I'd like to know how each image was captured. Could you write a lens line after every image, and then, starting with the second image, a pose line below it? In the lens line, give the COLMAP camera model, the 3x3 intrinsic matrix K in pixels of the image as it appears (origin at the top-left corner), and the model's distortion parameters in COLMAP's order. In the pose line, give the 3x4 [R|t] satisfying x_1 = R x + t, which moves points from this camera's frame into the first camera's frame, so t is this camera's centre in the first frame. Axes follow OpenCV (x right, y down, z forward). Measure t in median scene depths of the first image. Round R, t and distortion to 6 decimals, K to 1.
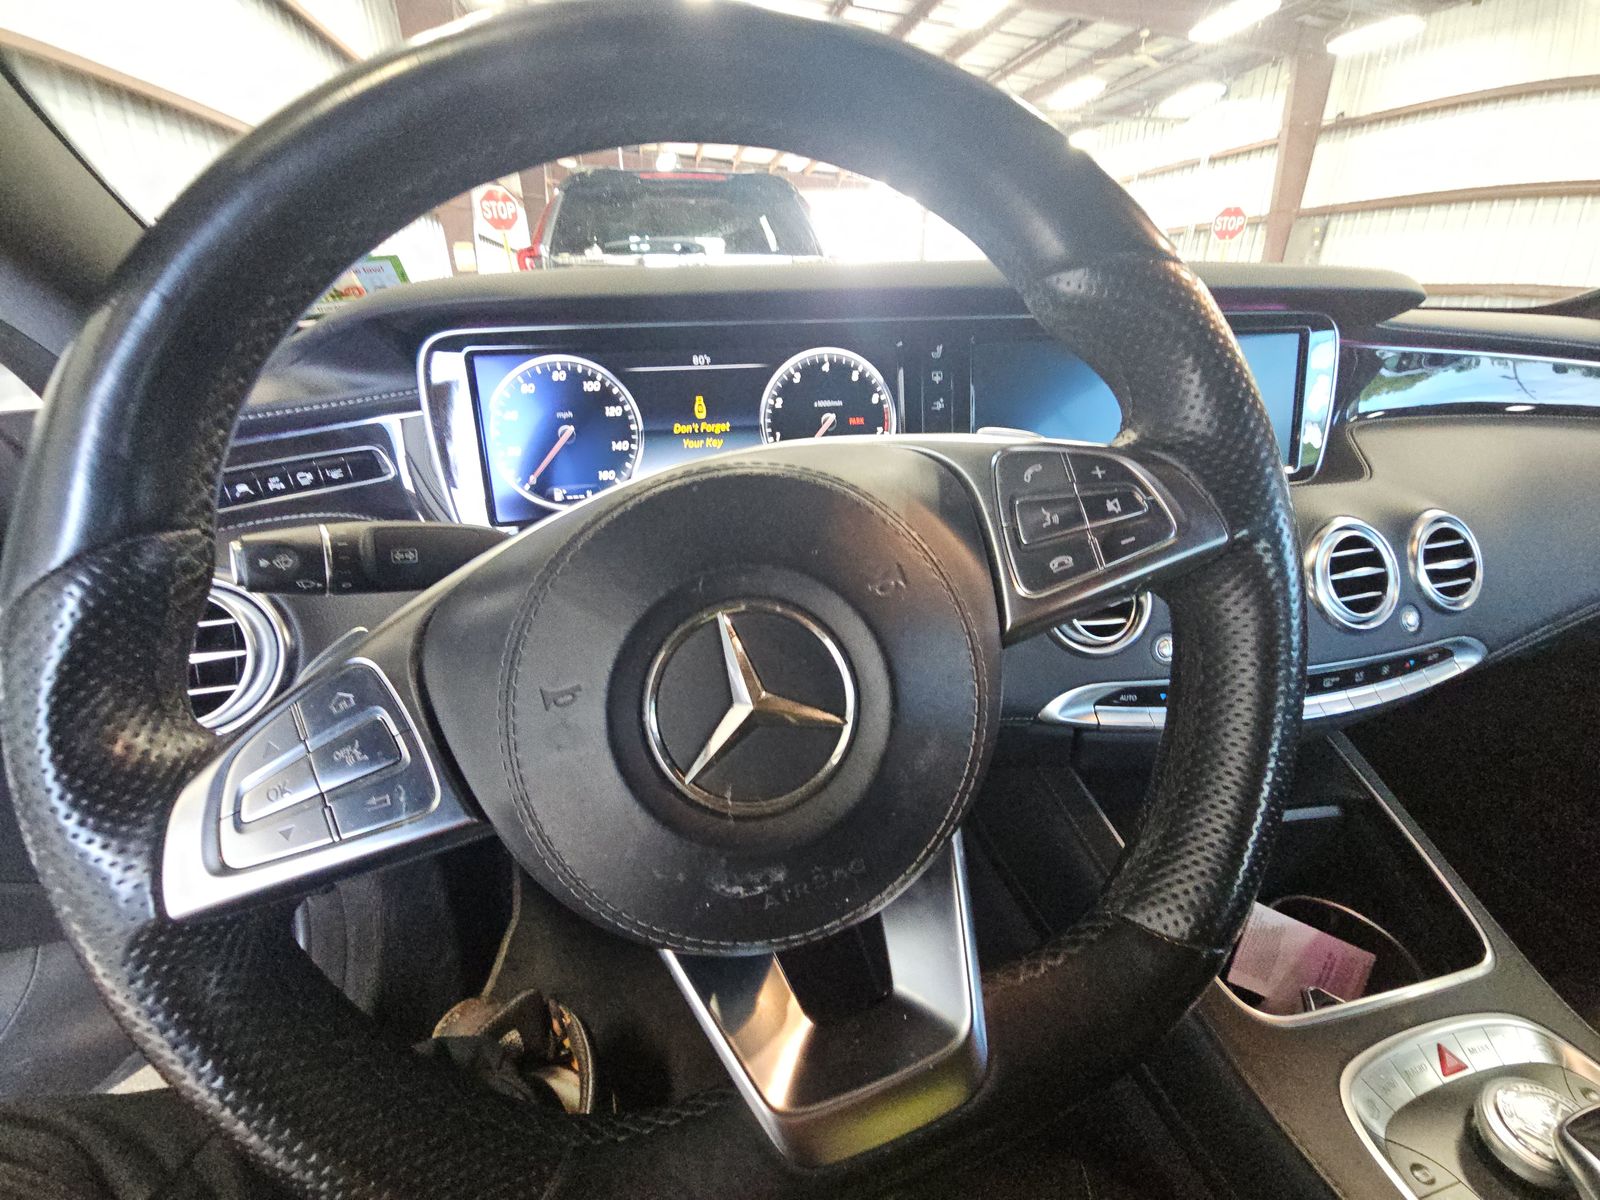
lens RADIAL K [[653.7, 0, 794.1], [0, 653.7, 591.7], [0, 0, 1]] dist [-0.000200, -0.000513]
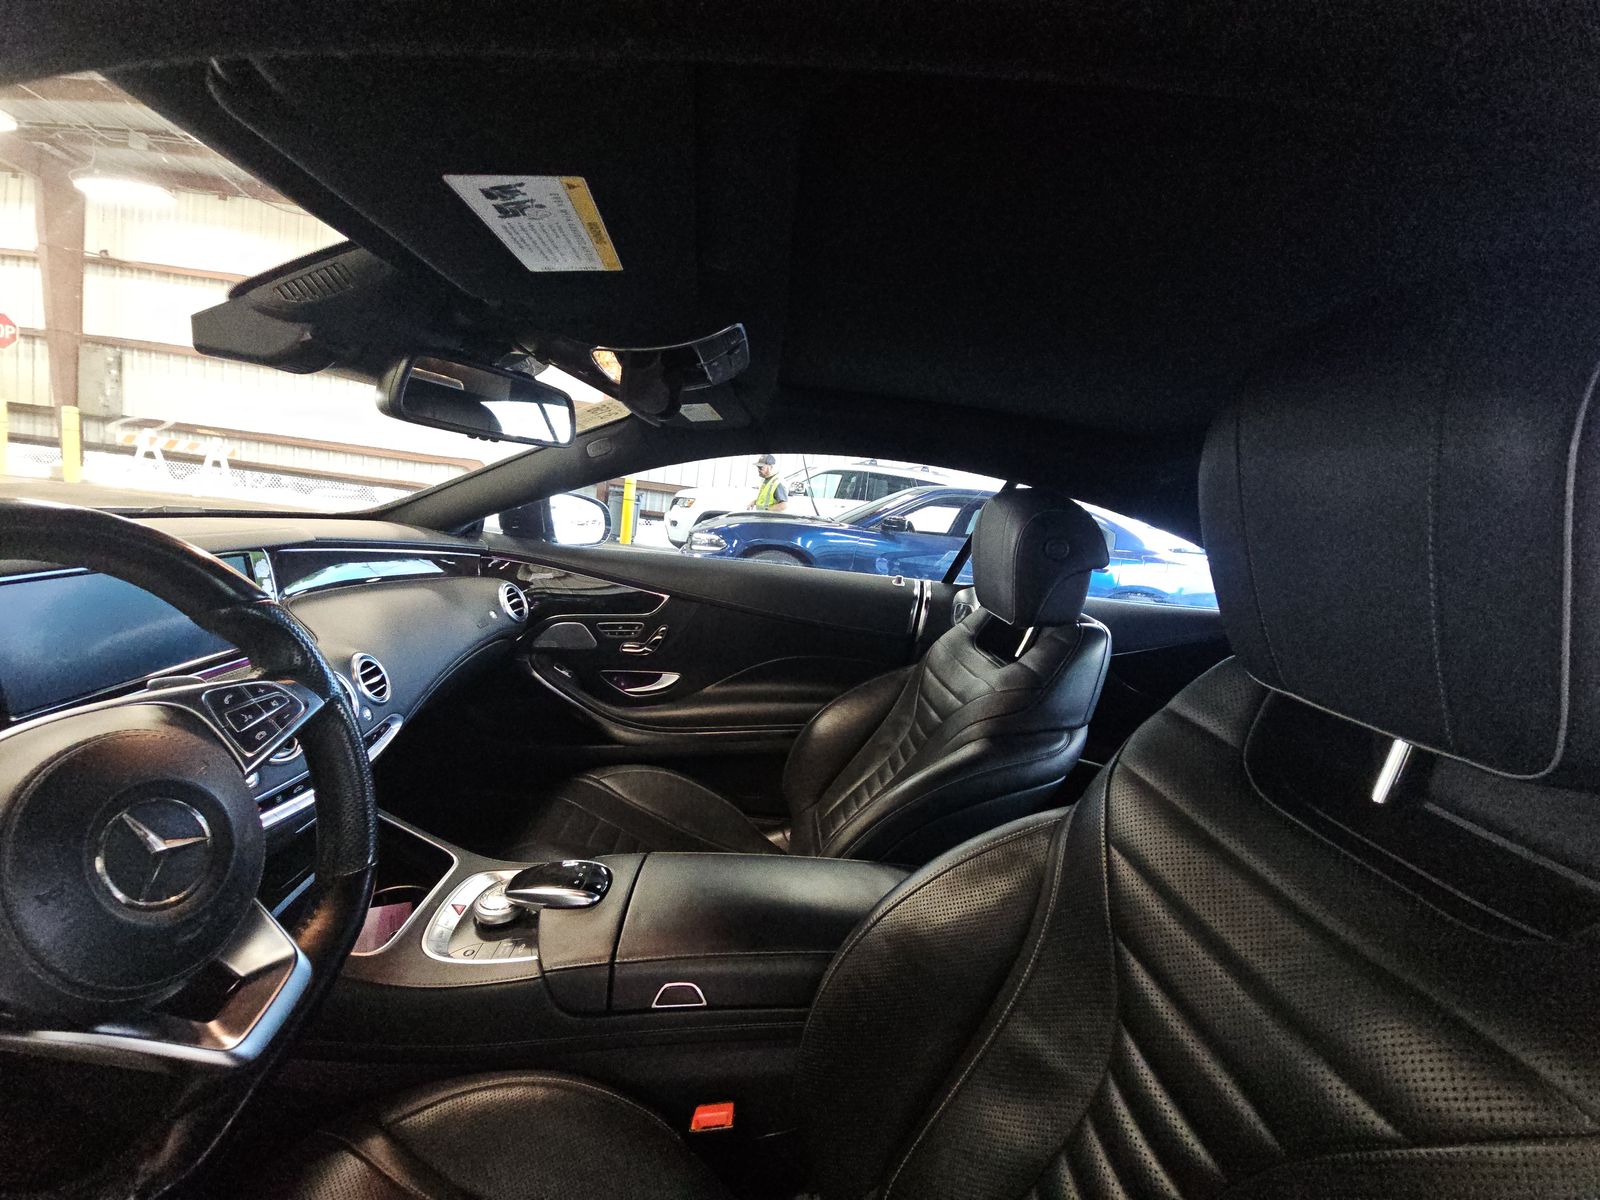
lens RADIAL K [[635.8, 0, 822.3], [0, 635.8, 583.8], [0, 0, 1]] dist [-0.000394, -0.011159]
pose [[0.102276, -0.094180, 0.990288, -0.620041], [0.279948, 0.957998, 0.062197, -0.057861], [-0.954552, 0.270868, 0.124345, -0.511394]]
